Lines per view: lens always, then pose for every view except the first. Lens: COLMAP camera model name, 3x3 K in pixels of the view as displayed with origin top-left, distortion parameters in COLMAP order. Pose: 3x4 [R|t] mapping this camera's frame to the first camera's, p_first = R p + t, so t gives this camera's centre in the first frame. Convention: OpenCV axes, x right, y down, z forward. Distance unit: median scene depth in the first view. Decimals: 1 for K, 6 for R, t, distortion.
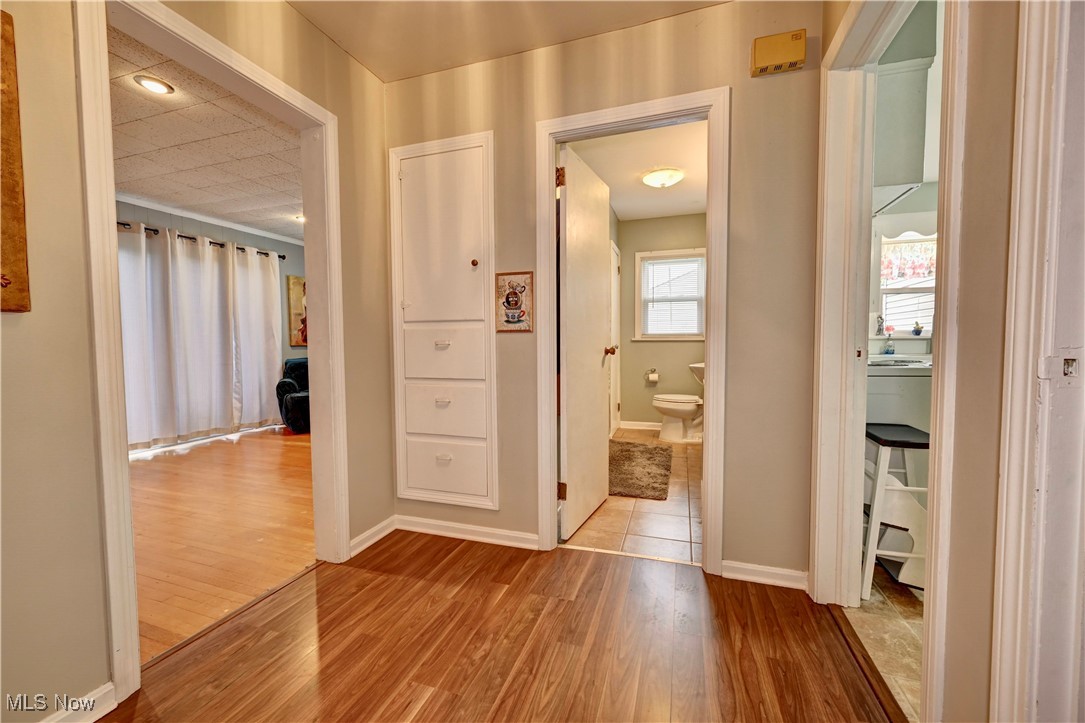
lens RADIAL K [[437.3, 0, 542.4], [0, 437.3, 365.4], [0, 0, 1]] dist [-0.003578, -0.000143]
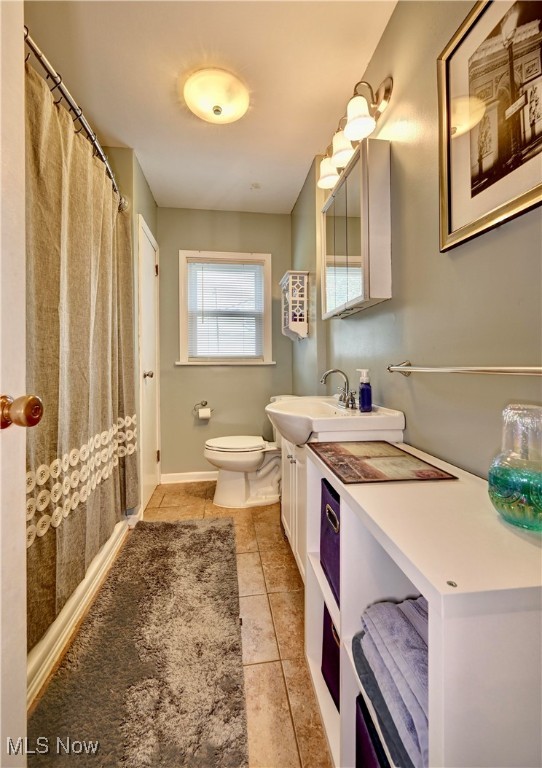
lens RADIAL K [[326.7, 0, 270.8], [0, 326.7, 359.7], [0, 0, 1]] dist [0.000235, -0.000220]
pose [[0.899006, 0.003472, 0.437922, 0.118318], [0.022094, 0.998336, -0.053270, -0.036310], [-0.437379, 0.057565, 0.897433, 0.473973]]
